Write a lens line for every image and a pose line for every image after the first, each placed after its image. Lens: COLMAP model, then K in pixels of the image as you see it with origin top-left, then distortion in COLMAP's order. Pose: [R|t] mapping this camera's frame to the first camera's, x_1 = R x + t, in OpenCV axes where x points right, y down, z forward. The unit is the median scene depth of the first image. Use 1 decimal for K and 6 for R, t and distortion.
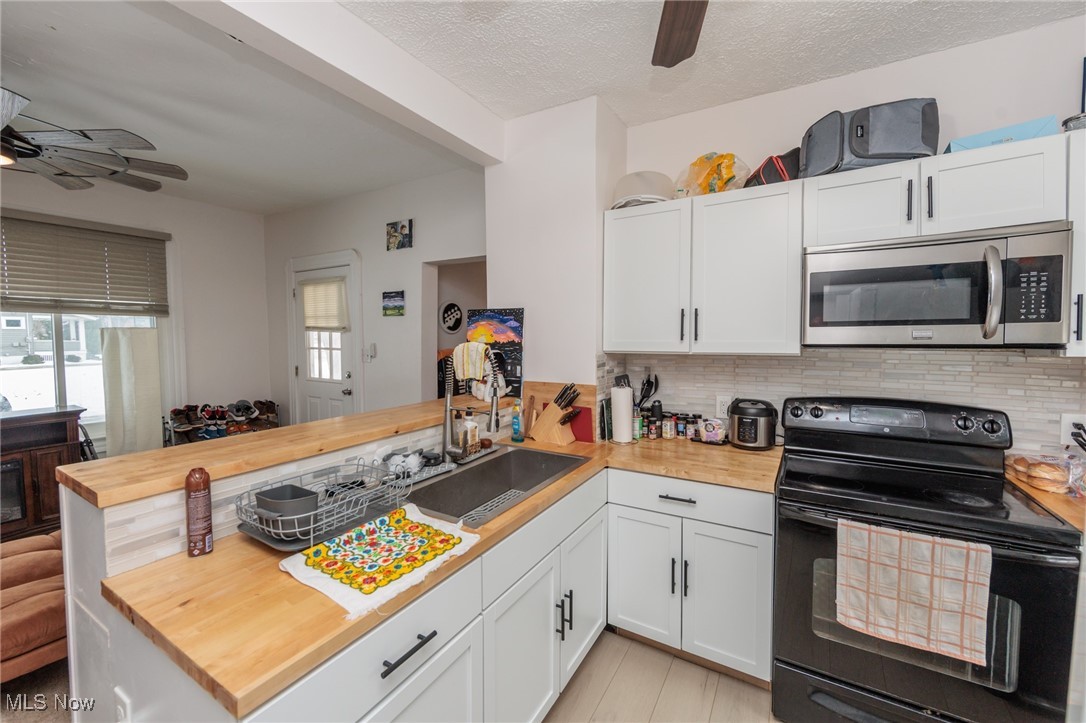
lens RADIAL K [[431.8, 0, 544.6], [0, 431.8, 356.9], [0, 0, 1]] dist [-0.002112, -0.000035]
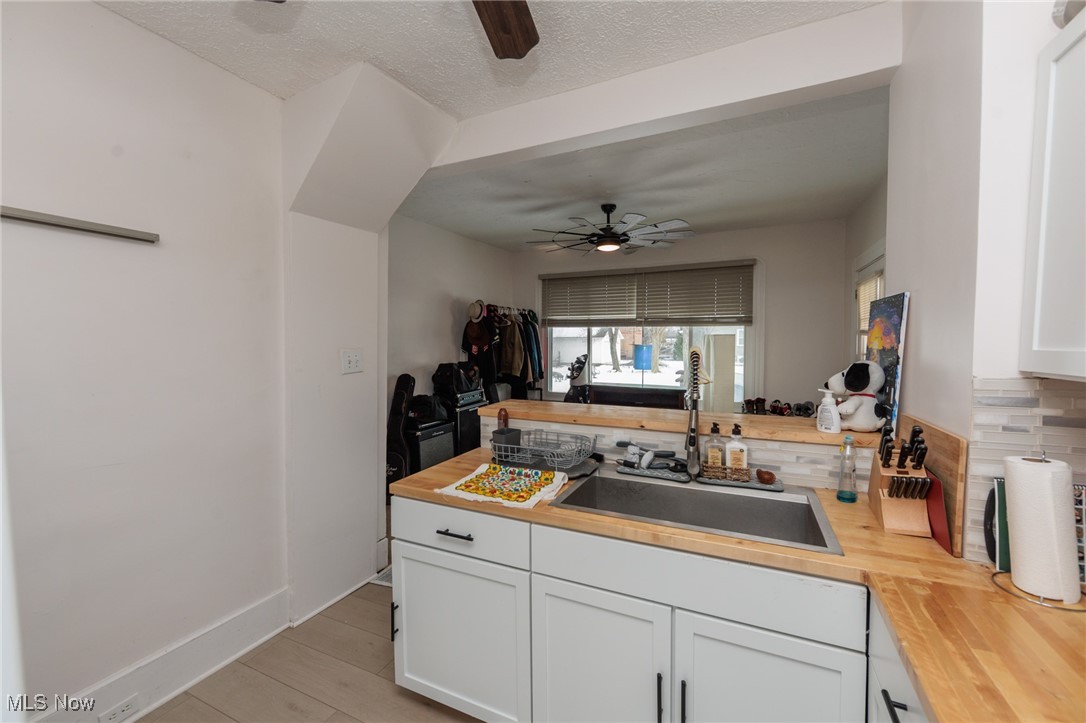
lens RADIAL K [[431.8, 0, 546.0], [0, 431.8, 361.0], [0, 0, 1]] dist [-0.002112, -0.000035]
pose [[0.091469, 0.042523, -0.994900, 0.741954], [-0.047587, 0.998133, 0.038286, -0.023261], [0.994670, 0.043842, 0.093321, 0.665027]]
